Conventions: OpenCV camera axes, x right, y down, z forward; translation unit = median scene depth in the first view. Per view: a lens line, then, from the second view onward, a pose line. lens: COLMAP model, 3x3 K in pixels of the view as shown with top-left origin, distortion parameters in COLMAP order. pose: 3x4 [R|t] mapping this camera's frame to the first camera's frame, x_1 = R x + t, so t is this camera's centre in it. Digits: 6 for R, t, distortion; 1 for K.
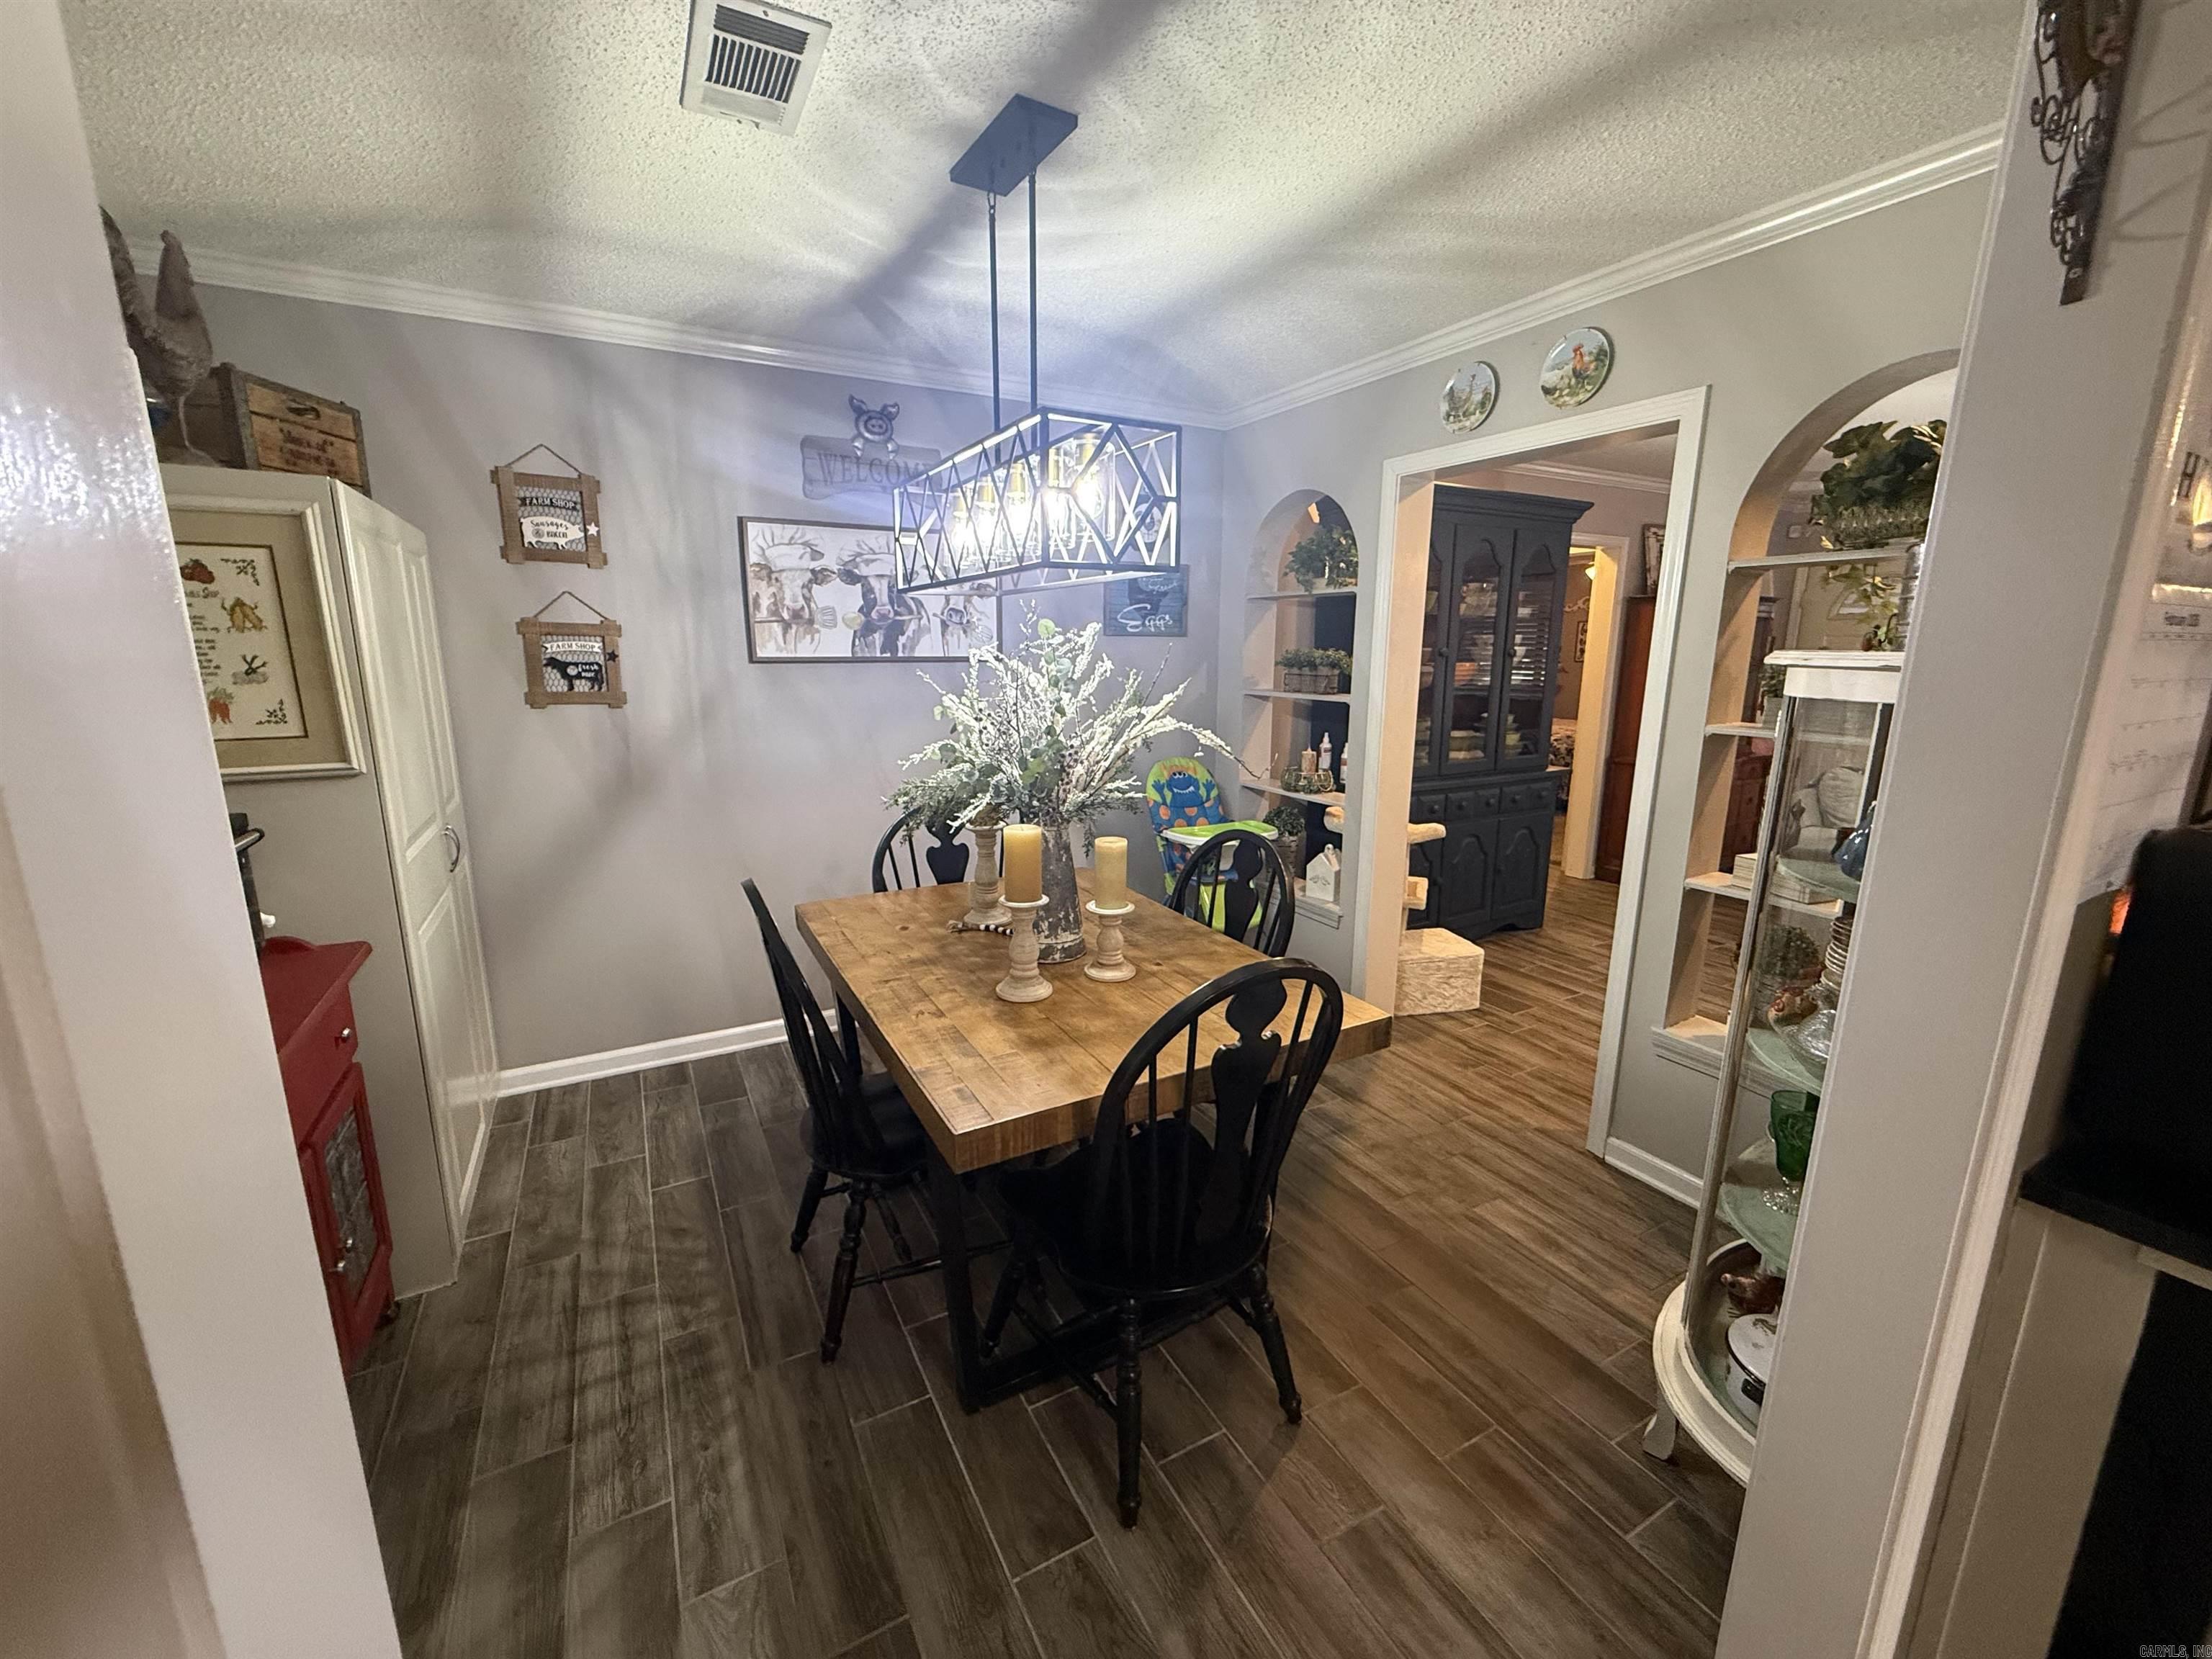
lens RADIAL K [[876.7, 0, 1098.6], [0, 876.7, 829.1], [0, 0, 1]] dist [-0.000528, -0.000368]
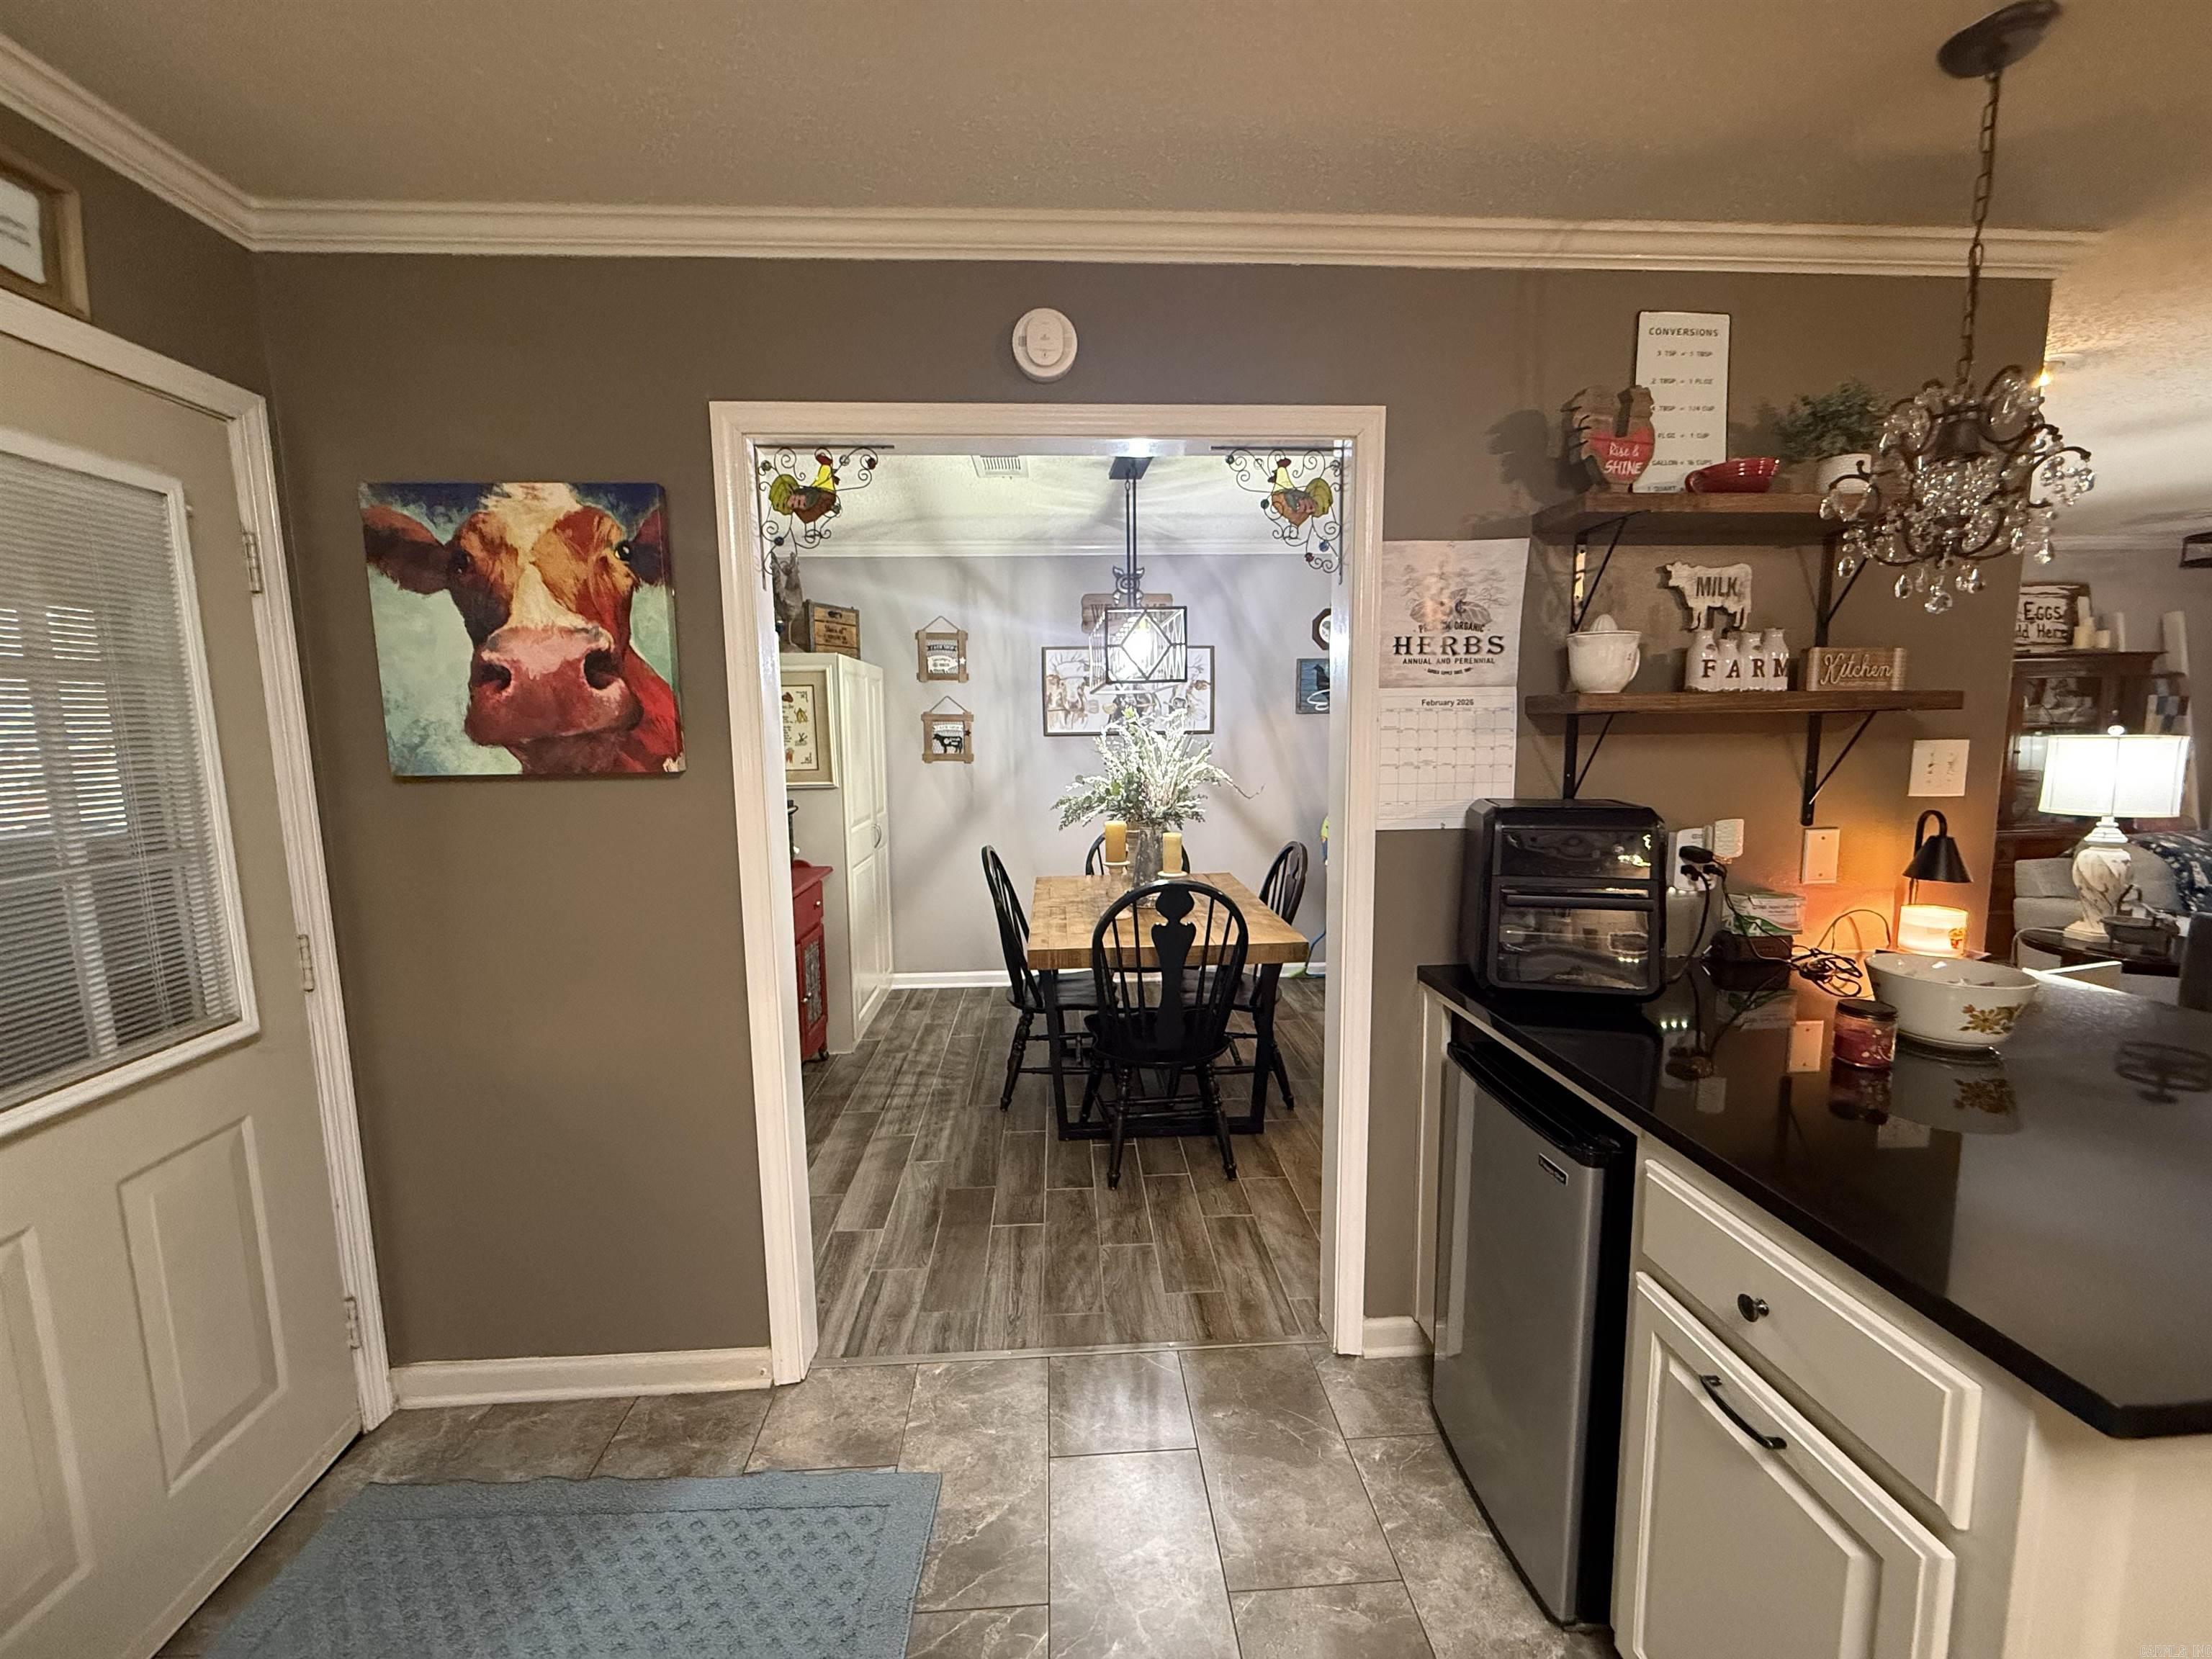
lens RADIAL K [[876.7, 0, 1107.6], [0, 876.7, 827.2], [0, 0, 1]] dist [-0.000528, -0.000368]
pose [[0.903915, 0.033238, -0.426418, 0.480727], [-0.070910, 0.994825, -0.072771, 0.101869], [0.421792, 0.096016, 0.901594, -0.457384]]
